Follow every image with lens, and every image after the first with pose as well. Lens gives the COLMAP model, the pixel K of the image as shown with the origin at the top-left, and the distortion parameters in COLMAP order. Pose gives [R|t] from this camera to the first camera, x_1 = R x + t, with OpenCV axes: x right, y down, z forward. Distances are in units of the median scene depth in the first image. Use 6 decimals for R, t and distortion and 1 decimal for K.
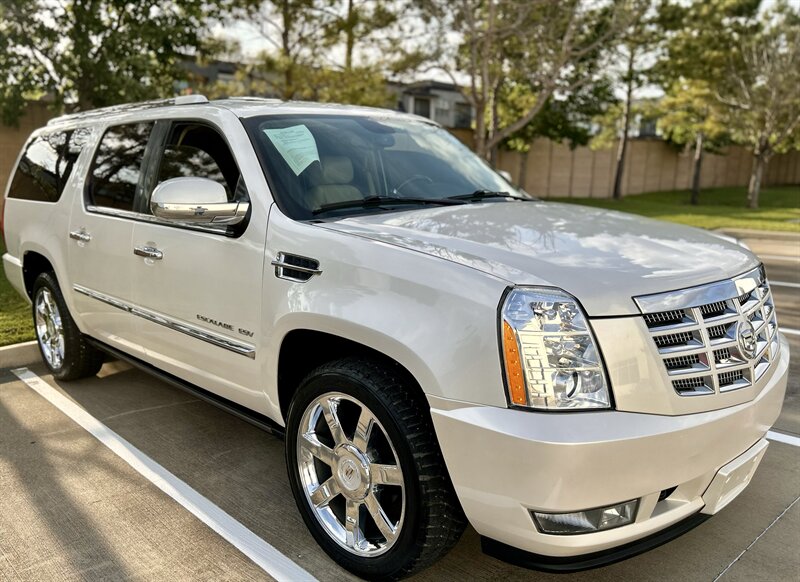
lens RADIAL K [[705.6, 0, 356.6], [0, 705.6, 324.9], [0, 0, 1]] dist [0.015807, -0.018629]
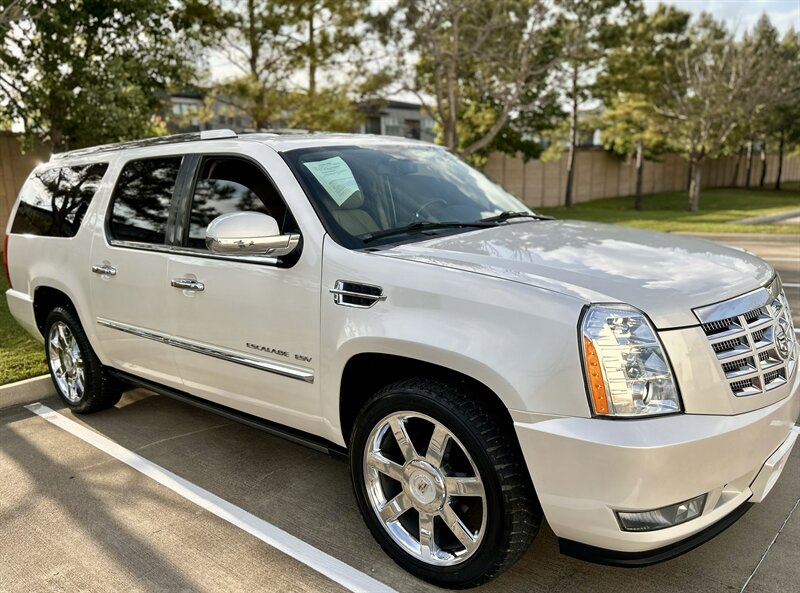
lens RADIAL K [[689.9, 0, 366.7], [0, 689.9, 328.9], [0, 0, 1]] dist [0.016494, -0.014681]
pose [[0.995647, -0.051282, 0.077832, -0.142062], [0.052179, 0.998592, -0.009529, -0.018124], [-0.077234, 0.013549, 0.996921, -0.020857]]
